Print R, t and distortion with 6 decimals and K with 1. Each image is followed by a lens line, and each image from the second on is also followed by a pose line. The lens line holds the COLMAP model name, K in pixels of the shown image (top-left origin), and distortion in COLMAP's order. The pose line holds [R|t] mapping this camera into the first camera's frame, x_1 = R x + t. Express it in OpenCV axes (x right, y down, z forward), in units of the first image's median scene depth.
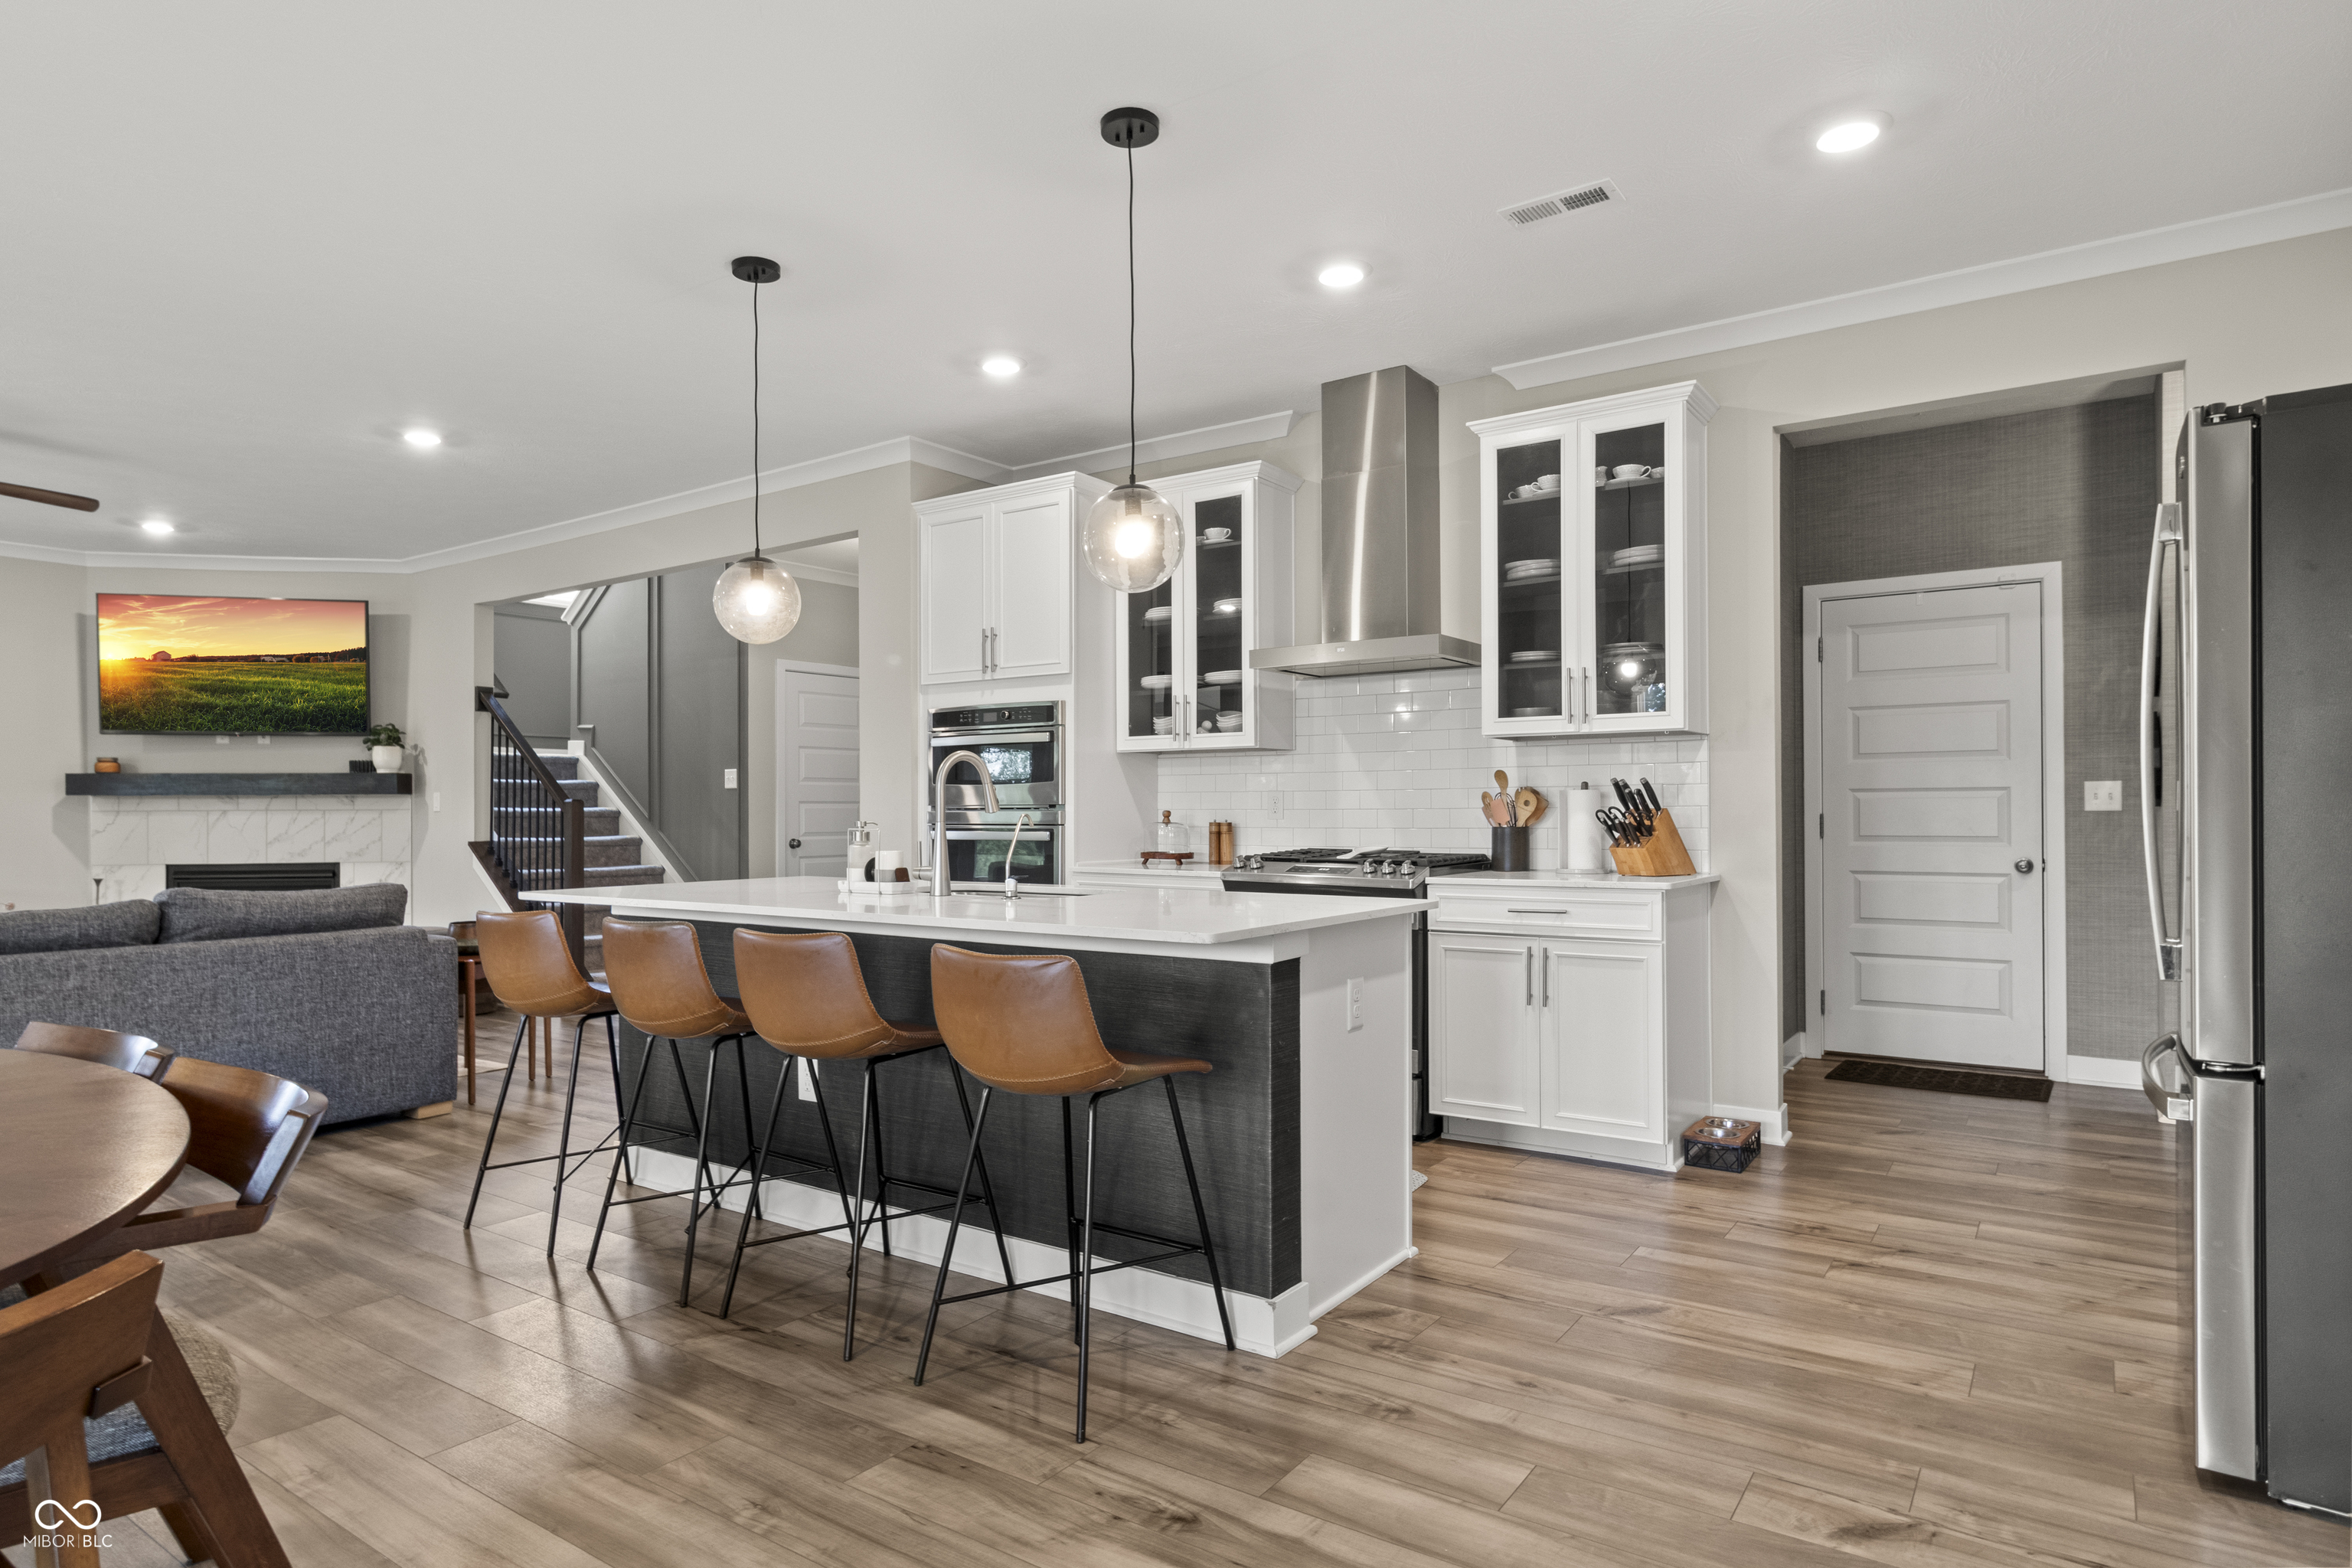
lens RADIAL K [[1315.4, 0, 1152.5], [0, 1315.4, 805.6], [0, 0, 1]] dist [0.005077, 0.000747]
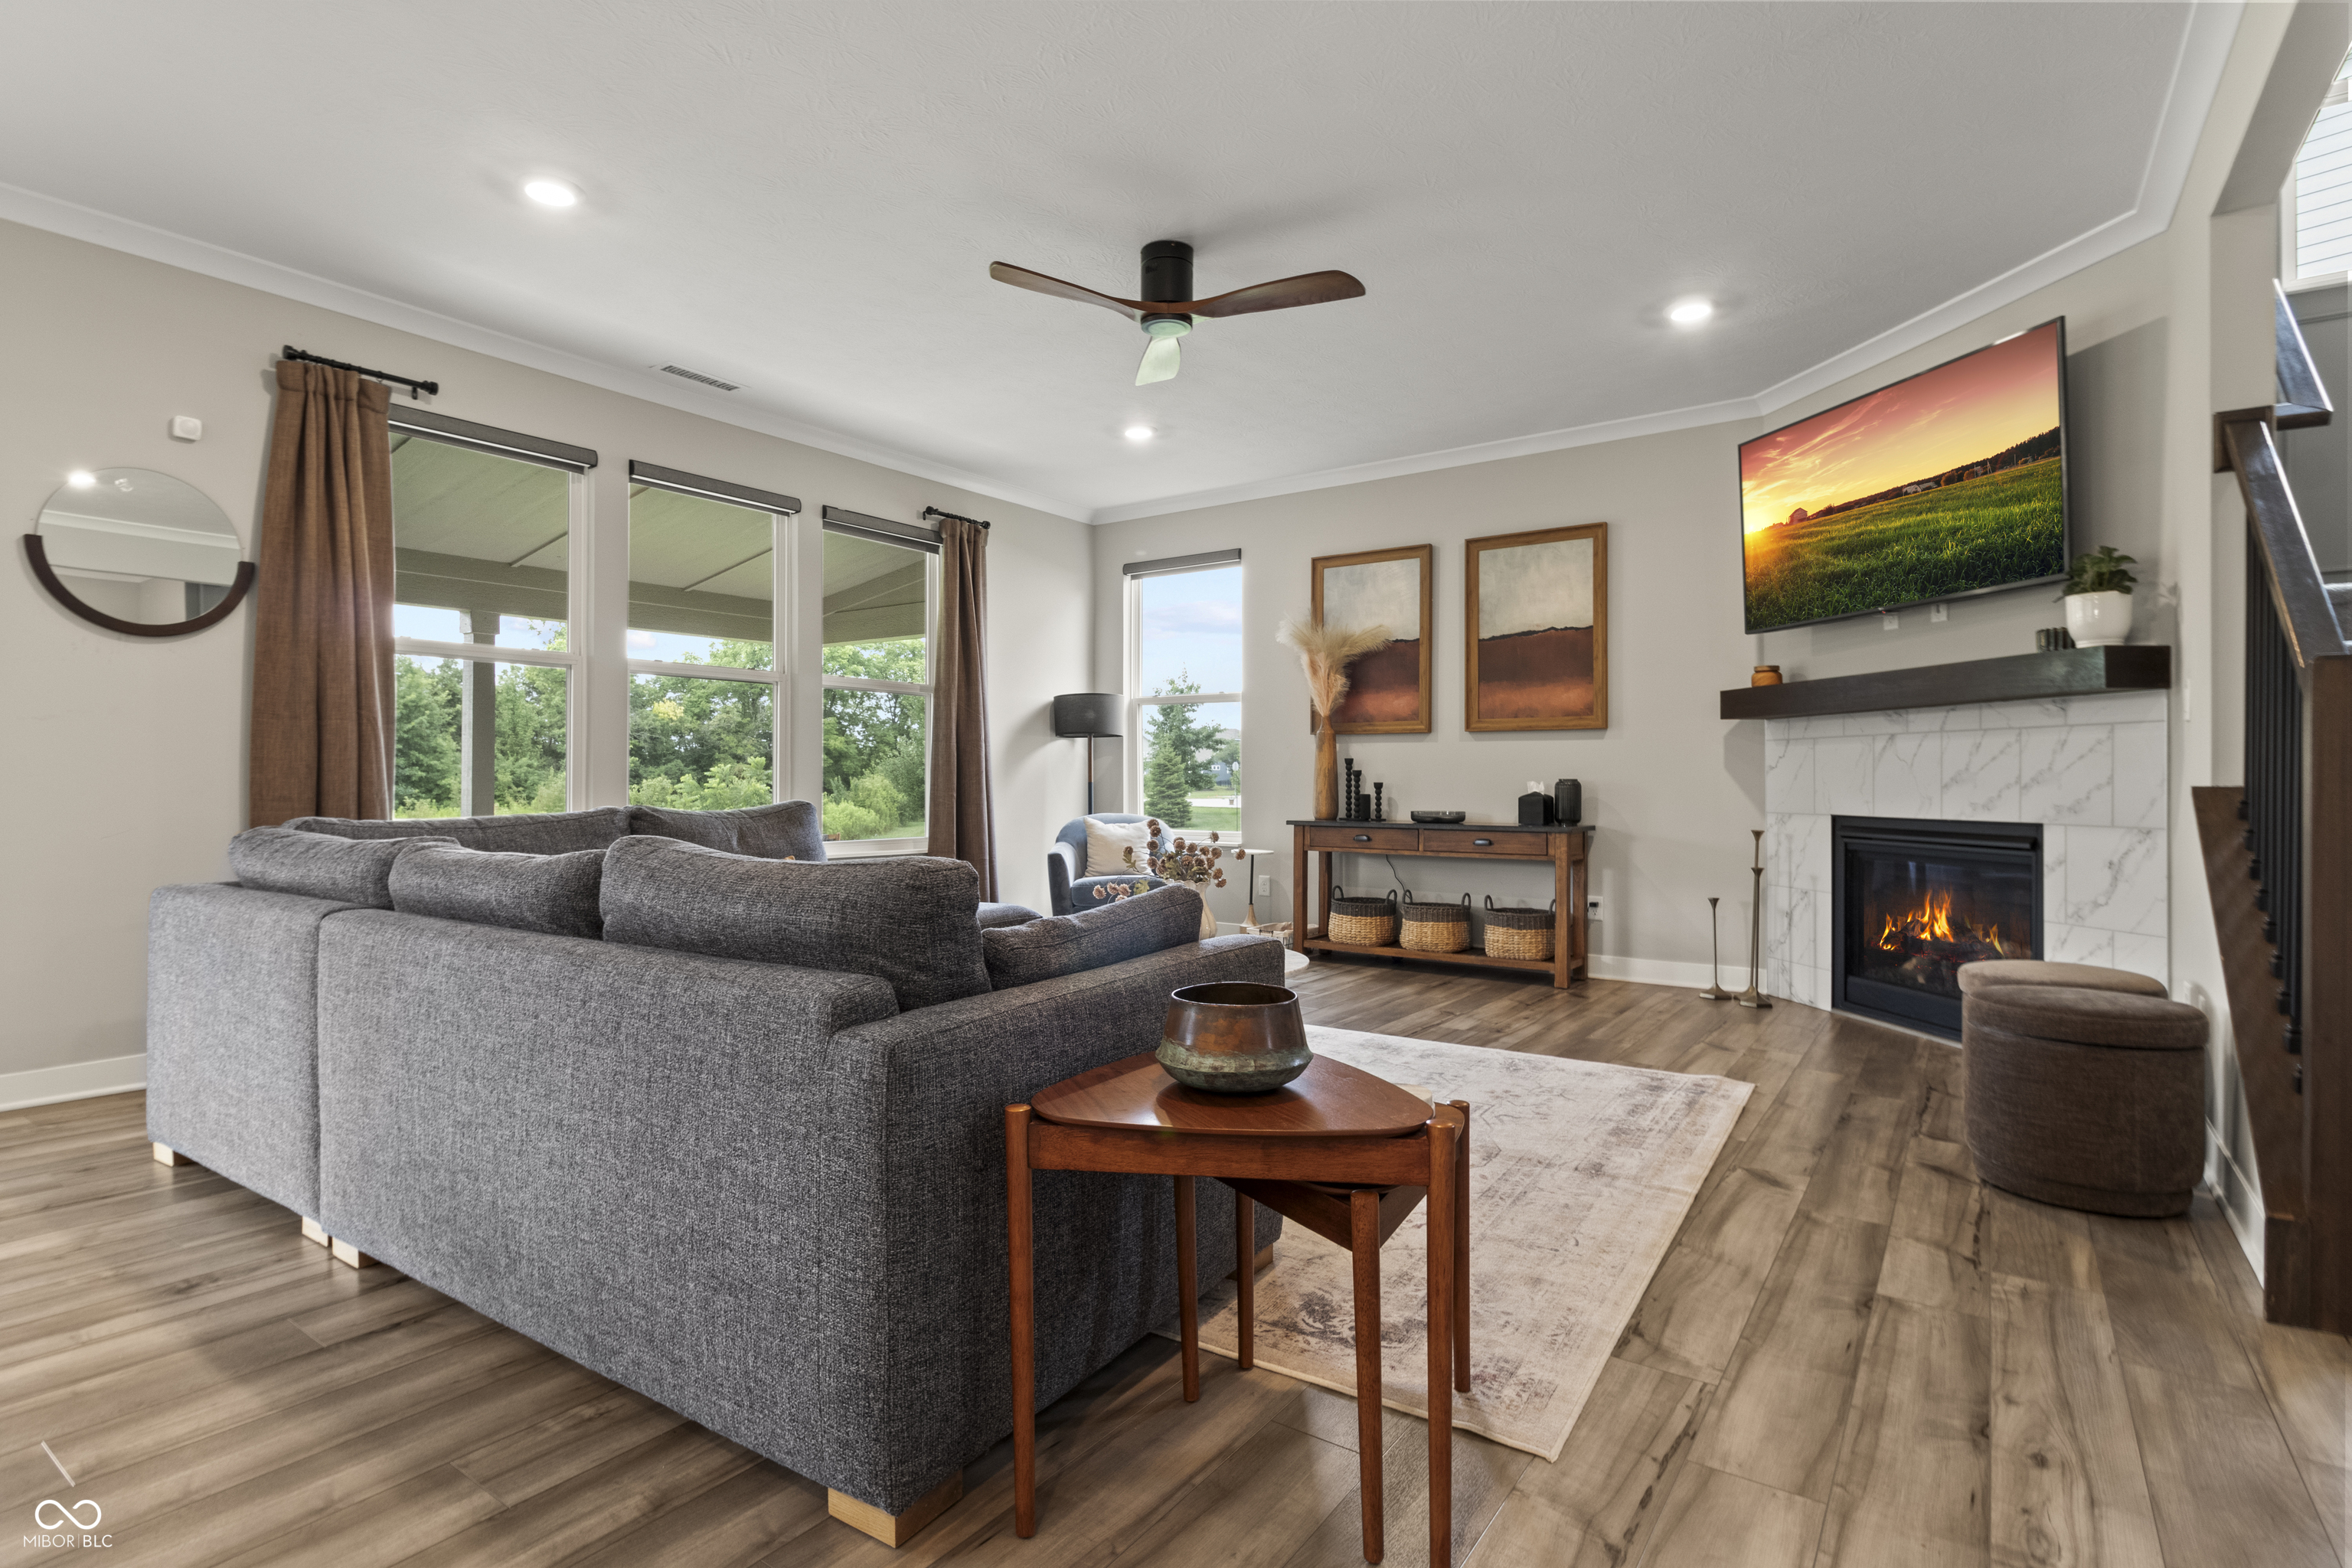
lens RADIAL K [[1154.7, 0, 1157.7], [0, 1154.7, 776.1], [0, 0, 1]] dist [-0.001885, -0.000583]
pose [[-0.005934, 0.003163, -0.999977, -0.237011], [0.005973, 0.999977, 0.003128, 0.033579], [0.999965, -0.005954, -0.005953, 1.078521]]
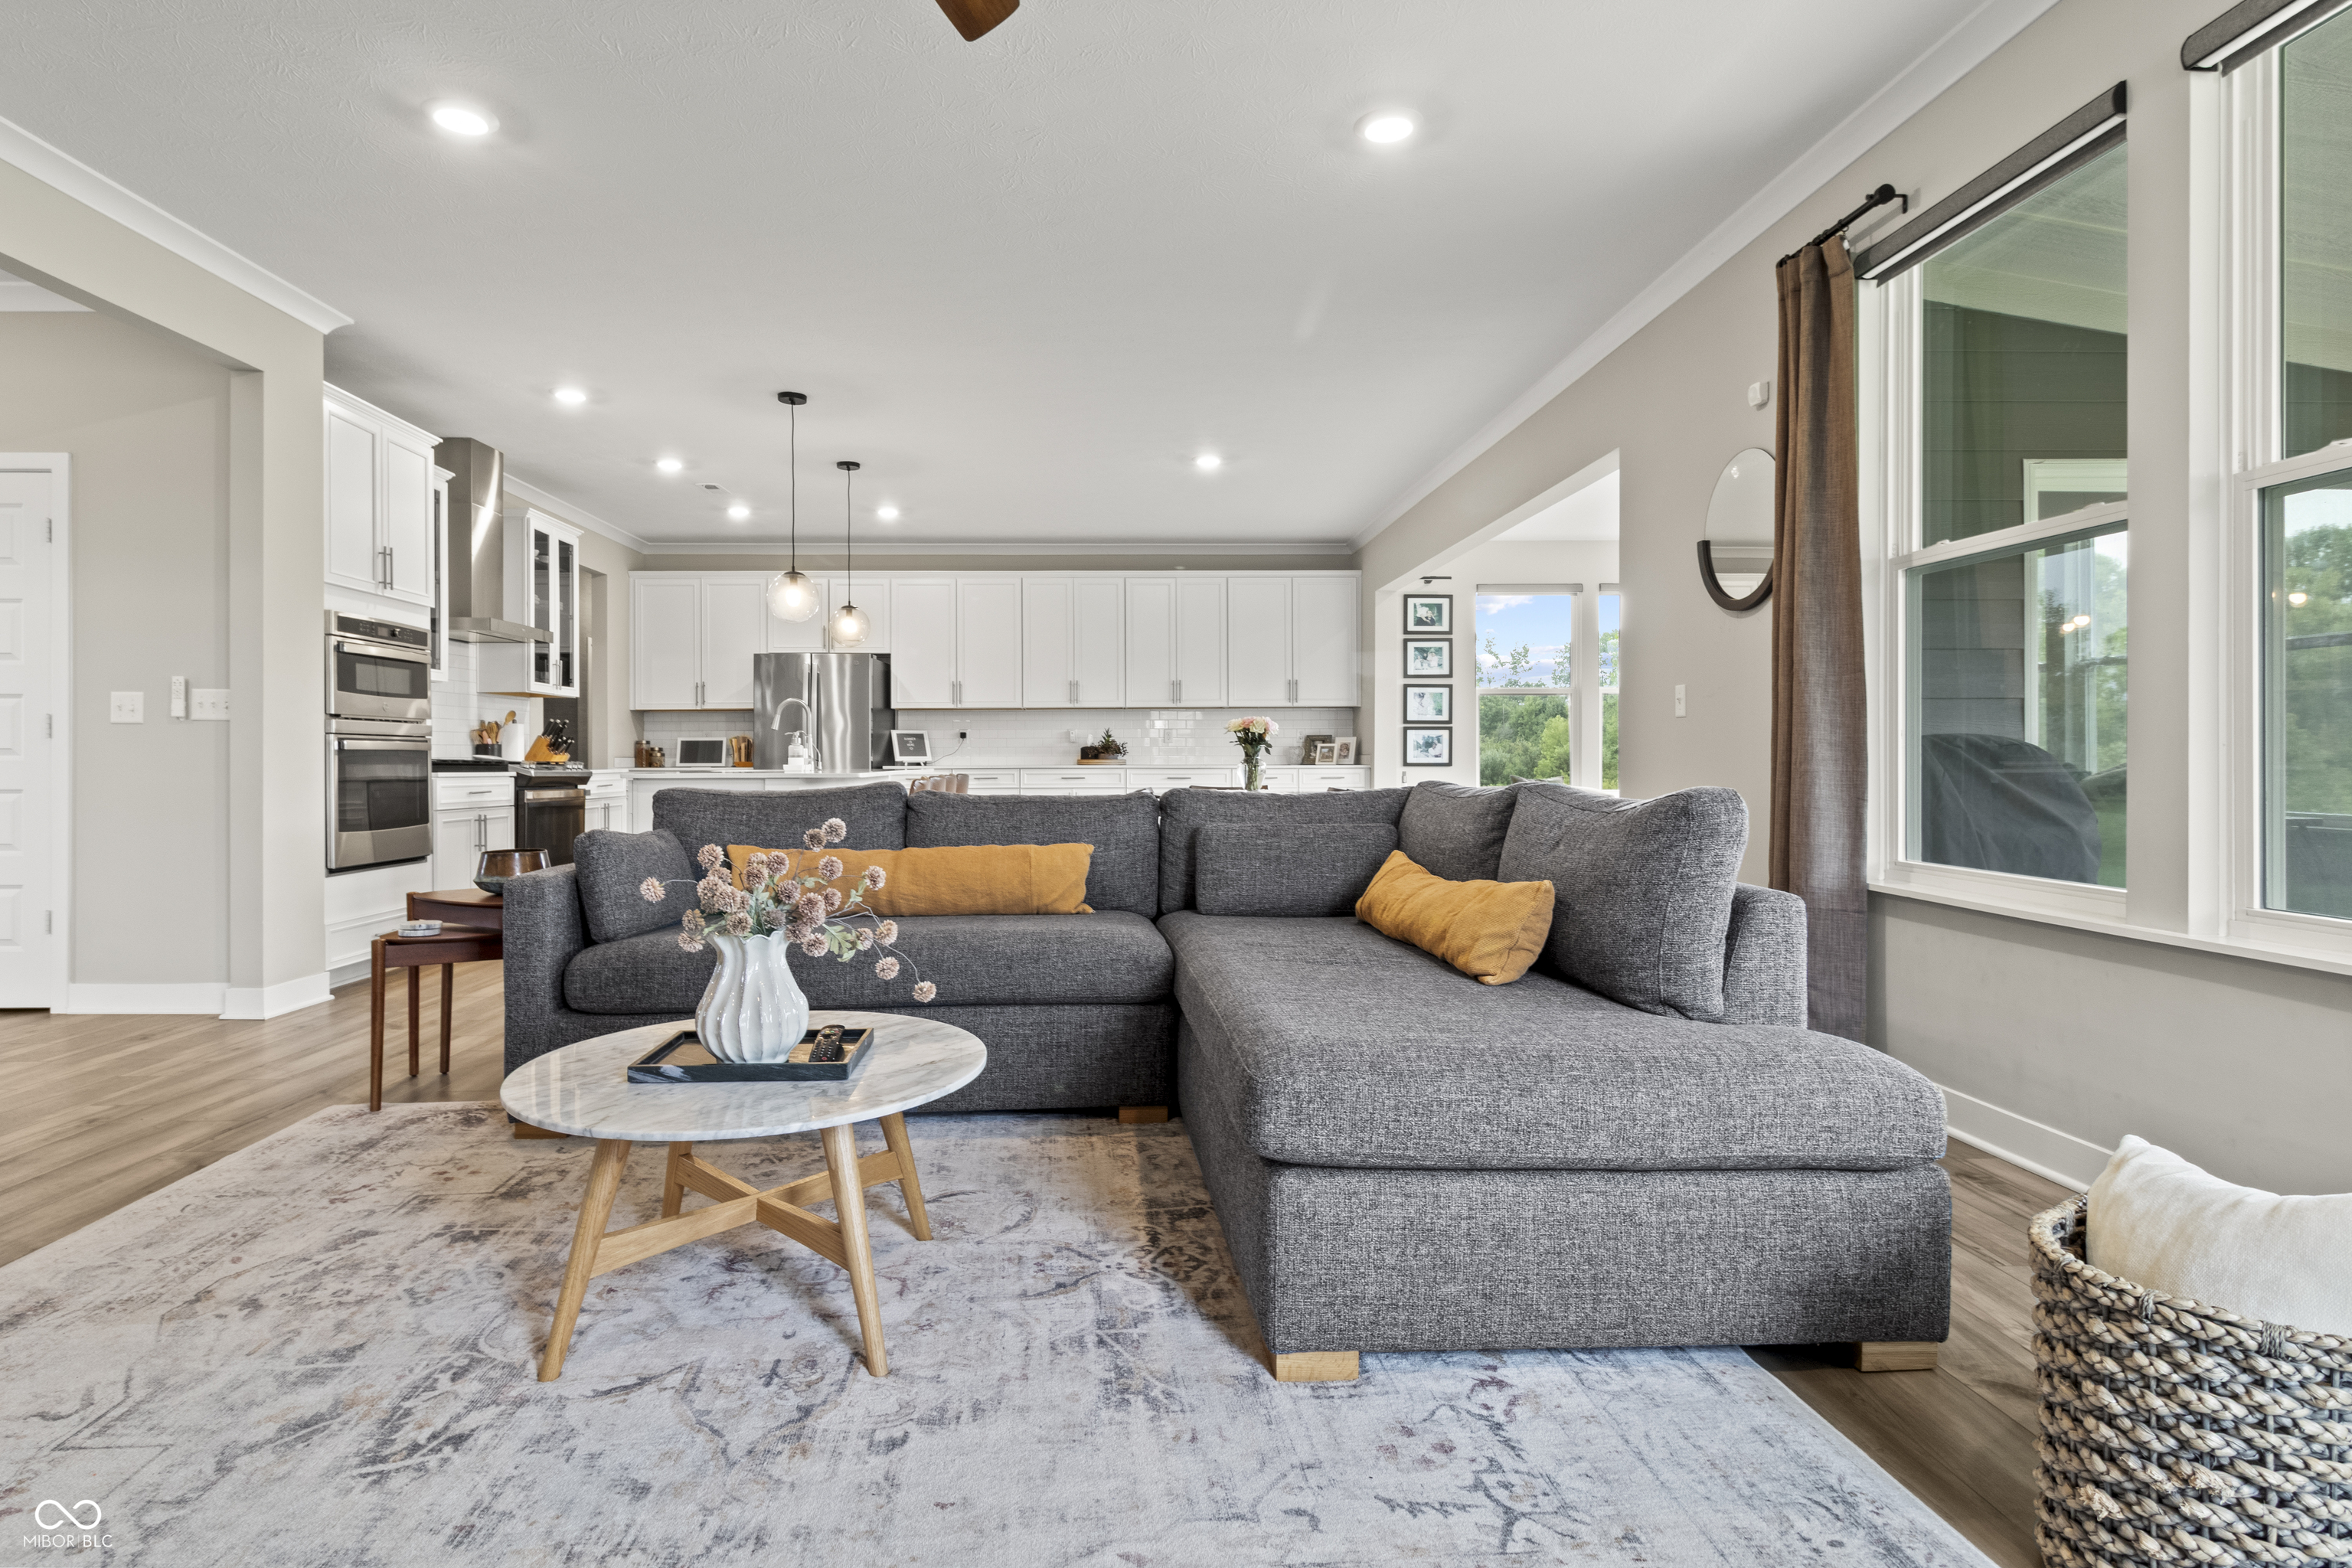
lens RADIAL K [[1186.5, 0, 1106.2], [0, 1186.5, 751.8], [0, 0, 1]] dist [0.002405, -0.000155]
pose [[-0.592141, 0.011895, 0.805747, -1.372604], [0.002373, 0.999912, -0.013017, 0.046474], [-0.805831, -0.005796, -0.592117, 1.237331]]
